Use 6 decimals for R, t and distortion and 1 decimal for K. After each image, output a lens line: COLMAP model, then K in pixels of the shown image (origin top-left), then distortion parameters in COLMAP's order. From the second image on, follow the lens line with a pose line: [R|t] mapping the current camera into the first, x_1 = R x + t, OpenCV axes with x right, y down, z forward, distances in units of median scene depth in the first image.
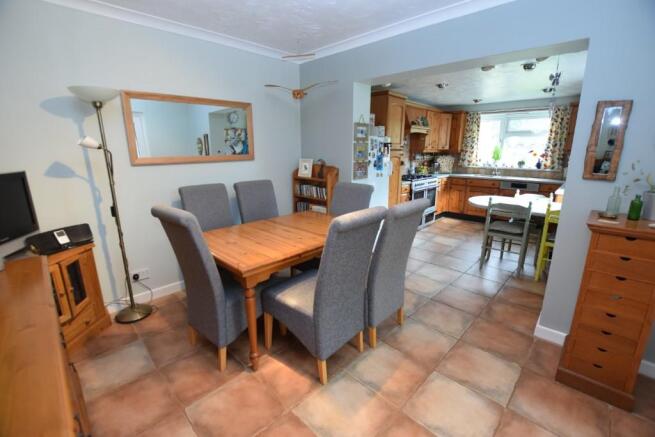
lens RADIAL K [[294.7, 0, 326.9], [0, 294.7, 217.5], [0, 0, 1]] dist [-0.022565, -0.000539]
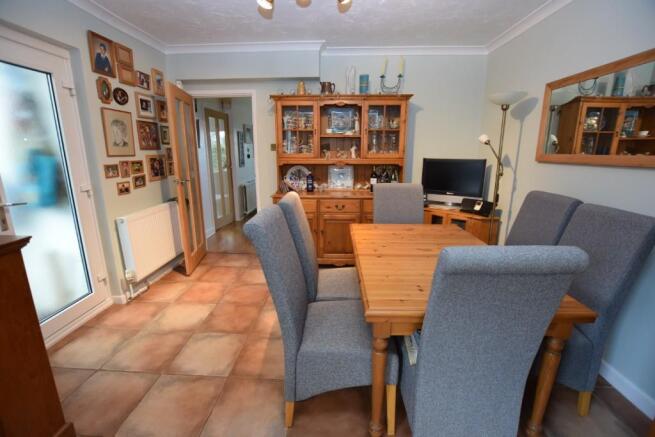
lens RADIAL K [[294.7, 0, 328.3], [0, 294.7, 220.6], [0, 0, 1]] dist [-0.022565, -0.000539]
pose [[-0.749449, 0.153067, -0.644124, 0.246658], [-0.152258, 0.906981, 0.392687, -0.133038], [0.644316, 0.392372, -0.656431, 0.614524]]
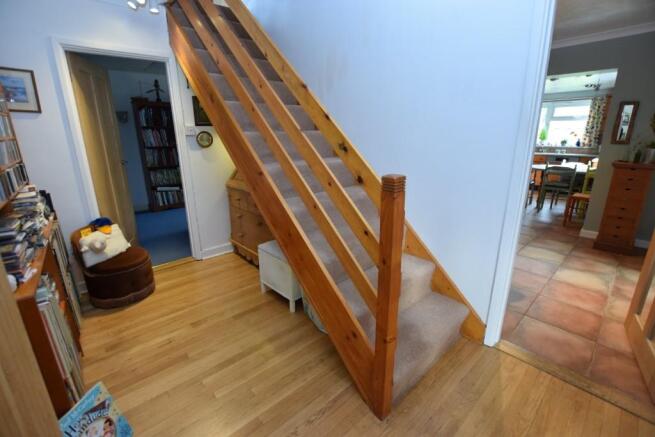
lens RADIAL K [[294.7, 0, 328.3], [0, 294.7, 217.5], [0, 0, 1]] dist [-0.022565, -0.000539]
pose [[0.998190, 0.007924, -0.059607, -0.309157], [-0.005388, 0.999078, 0.042591, 0.103238], [0.059890, -0.042193, 0.997313, -0.369006]]
